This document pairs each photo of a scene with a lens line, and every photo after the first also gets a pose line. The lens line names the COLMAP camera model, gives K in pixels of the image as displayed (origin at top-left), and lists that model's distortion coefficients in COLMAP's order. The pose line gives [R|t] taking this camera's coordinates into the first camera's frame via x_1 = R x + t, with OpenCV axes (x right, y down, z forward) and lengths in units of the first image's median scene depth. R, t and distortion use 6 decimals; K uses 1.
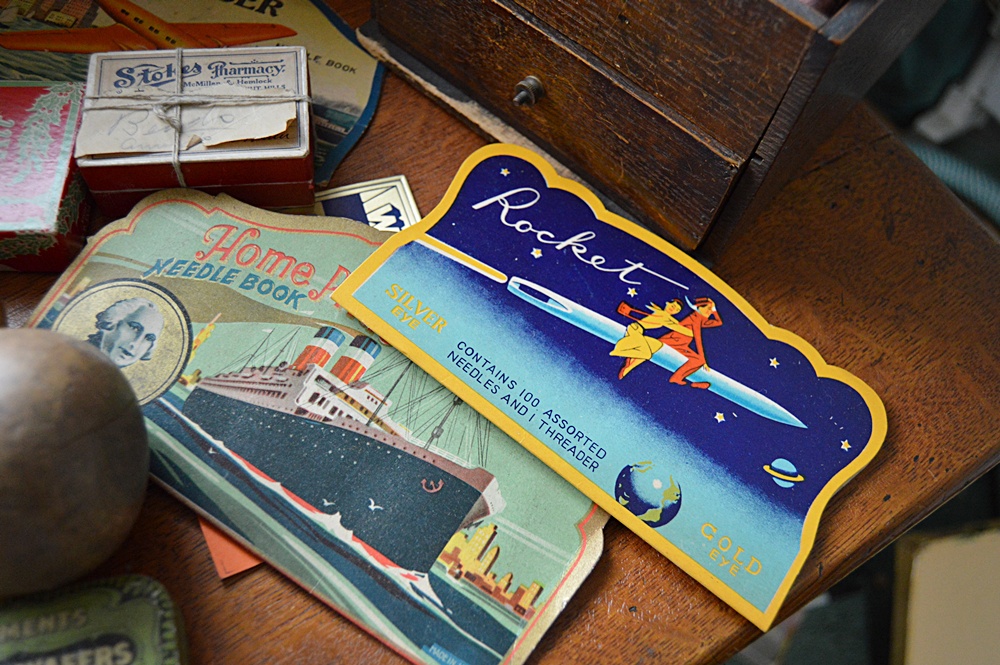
lens RADIAL K [[890.3, 0, 500.0], [0, 890.3, 332.5], [0, 0, 1]] dist [-0.094012, 0.033124]
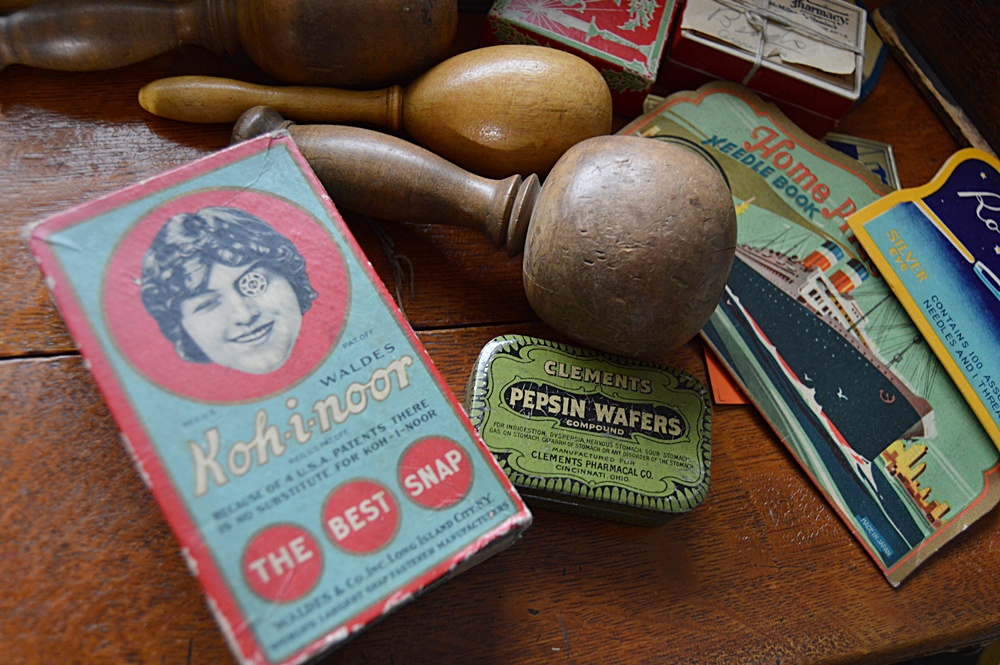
lens RADIAL K [[890.3, 0, 500.0], [0, 890.3, 332.5], [0, 0, 1]] dist [-0.094012, 0.033124]
pose [[0.926674, 0.370287, -0.064515, -0.466887], [-0.368002, 0.928748, 0.044739, 0.208385], [0.076484, -0.017717, 0.996913, -0.197238]]
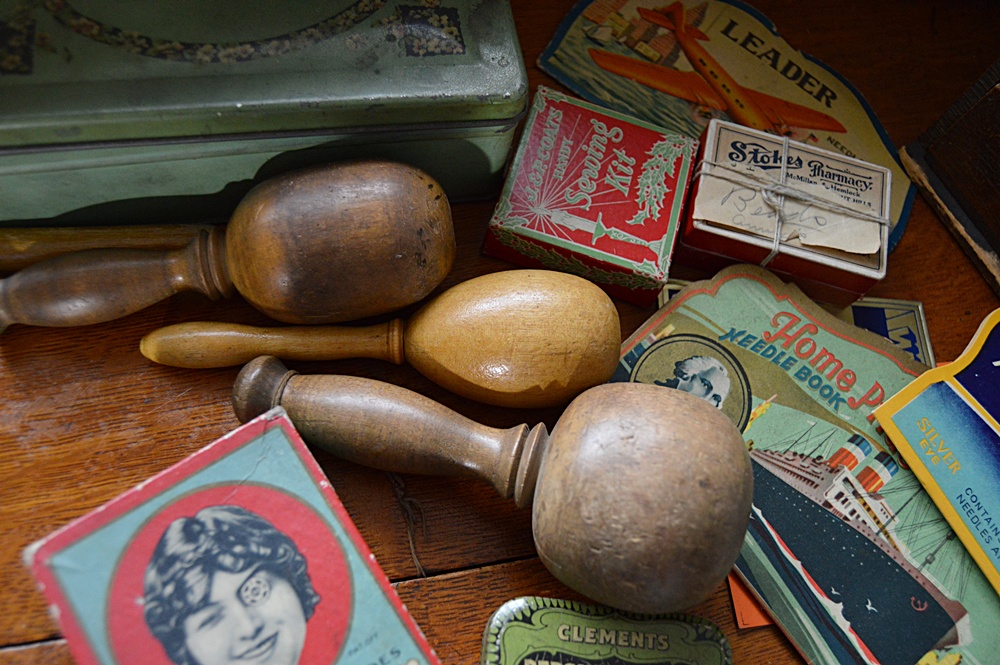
lens RADIAL K [[852.8, 0, 500.0], [0, 852.8, 332.5], [0, 0, 1]] dist [-0.099135, 0.036358]
pose [[0.938655, 0.325834, -0.112958, -0.528325], [-0.315680, 0.943695, 0.098921, -0.088246], [0.138829, -0.057194, 0.988663, -0.114682]]
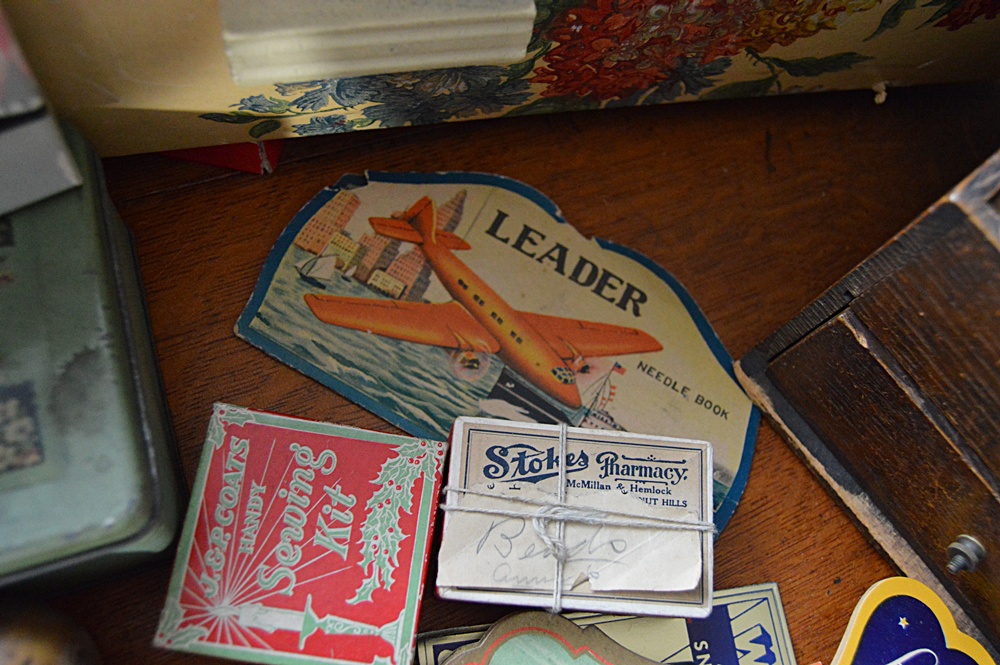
lens RADIAL K [[852.8, 0, 500.0], [0, 852.8, 332.5], [0, 0, 1]] dist [-0.099135, 0.036358]
pose [[0.980199, 0.193715, -0.041039, -0.426449], [-0.187360, 0.974388, 0.124357, -0.516054], [0.064078, -0.114206, 0.991388, 0.240175]]
